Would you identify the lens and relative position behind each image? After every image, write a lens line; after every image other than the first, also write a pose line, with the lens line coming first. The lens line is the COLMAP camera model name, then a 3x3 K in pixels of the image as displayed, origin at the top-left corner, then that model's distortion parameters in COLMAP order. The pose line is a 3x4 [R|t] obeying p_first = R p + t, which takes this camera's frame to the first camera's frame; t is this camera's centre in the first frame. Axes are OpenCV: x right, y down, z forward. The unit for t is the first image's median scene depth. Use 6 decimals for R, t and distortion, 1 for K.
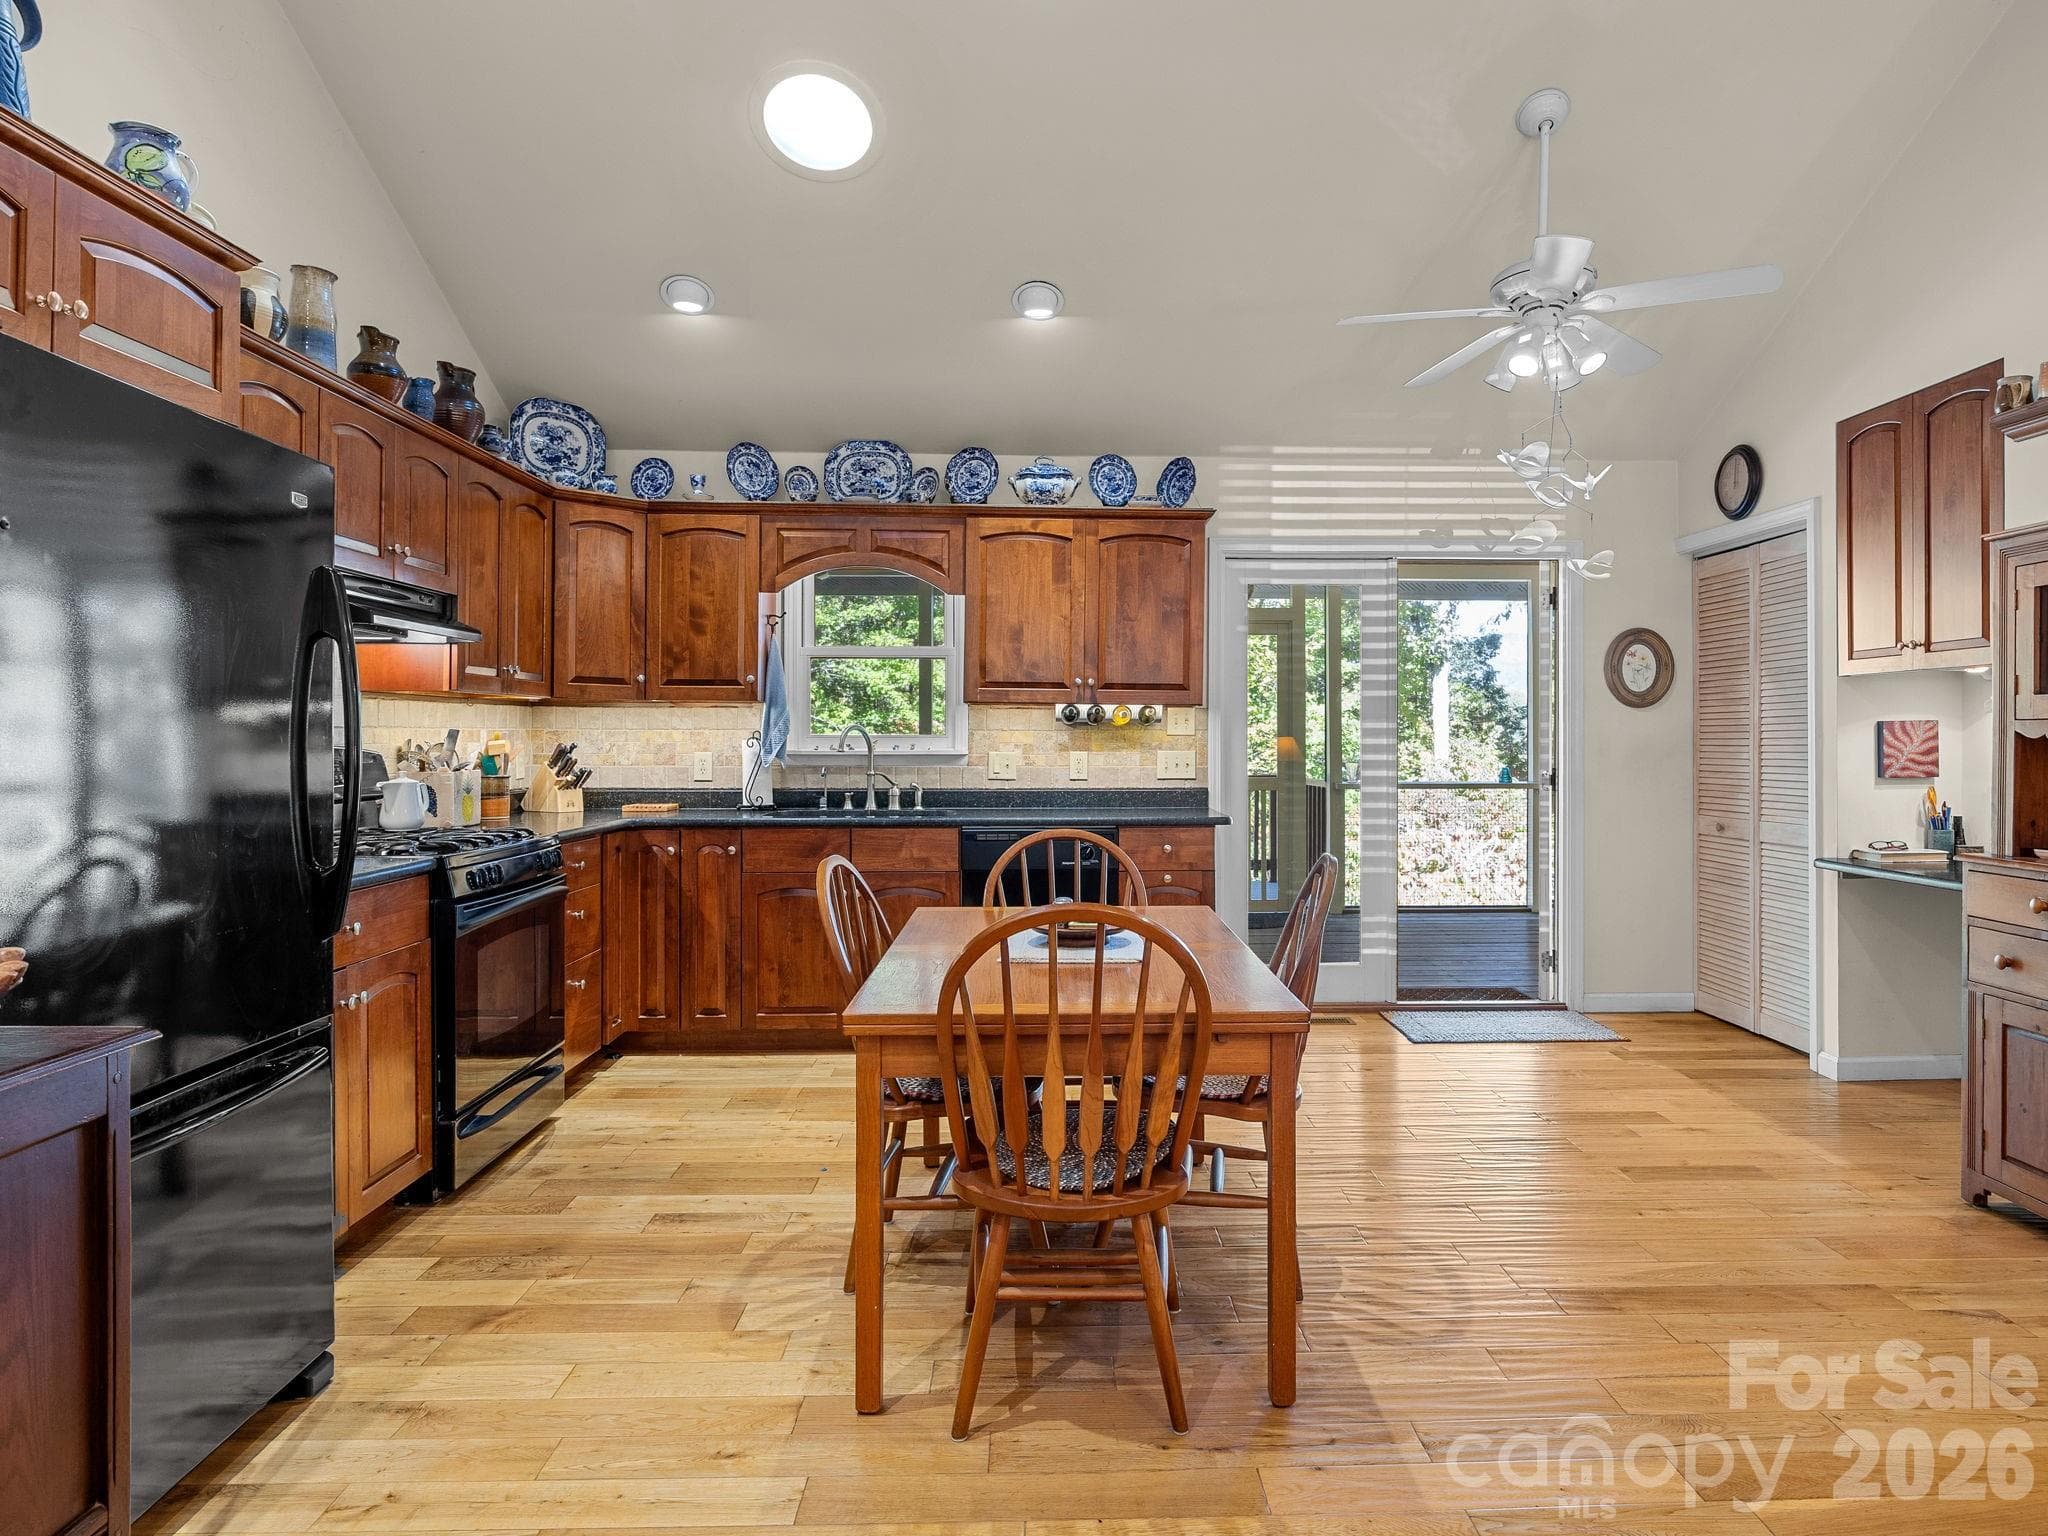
lens RADIAL K [[1202.4, 0, 1027.7], [0, 1202.4, 739.8], [0, 0, 1]] dist [-0.001332, 0.000332]
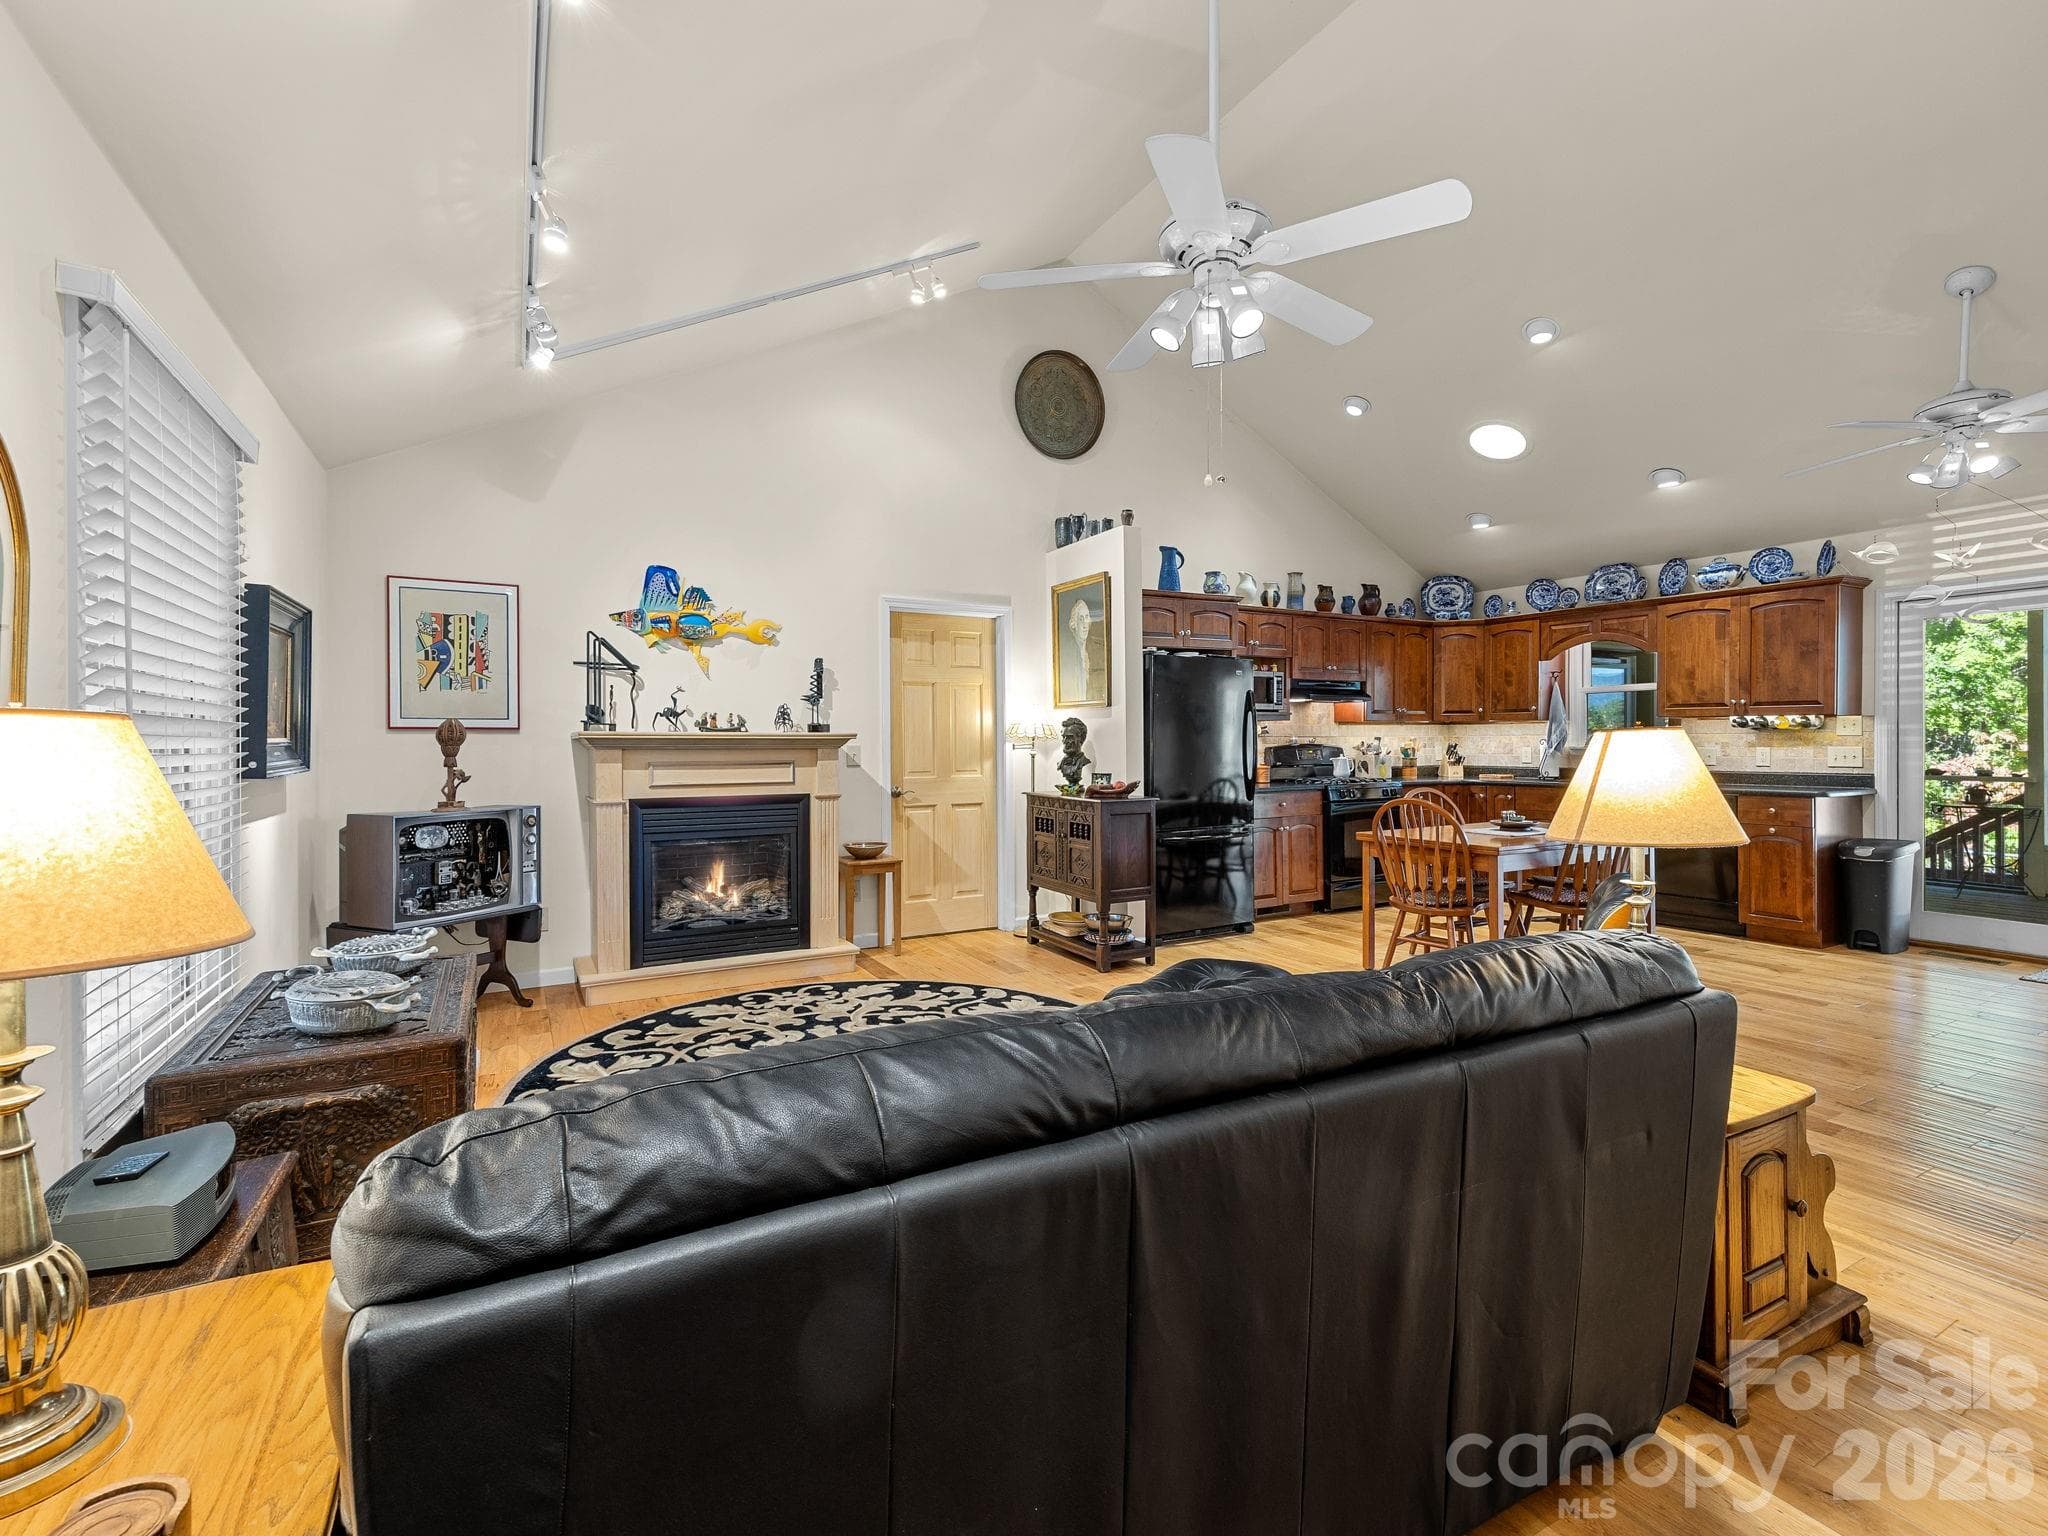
lens RADIAL K [[998.6, 0, 1027.4], [0, 998.6, 755.1], [0, 0, 1]] dist [-0.000750, -0.000052]
pose [[0.442126, 0.008866, -0.896909, 0.801075], [0.005274, 0.999908, 0.012484, -0.000844], [0.896938, -0.010249, 0.442038, -0.387640]]
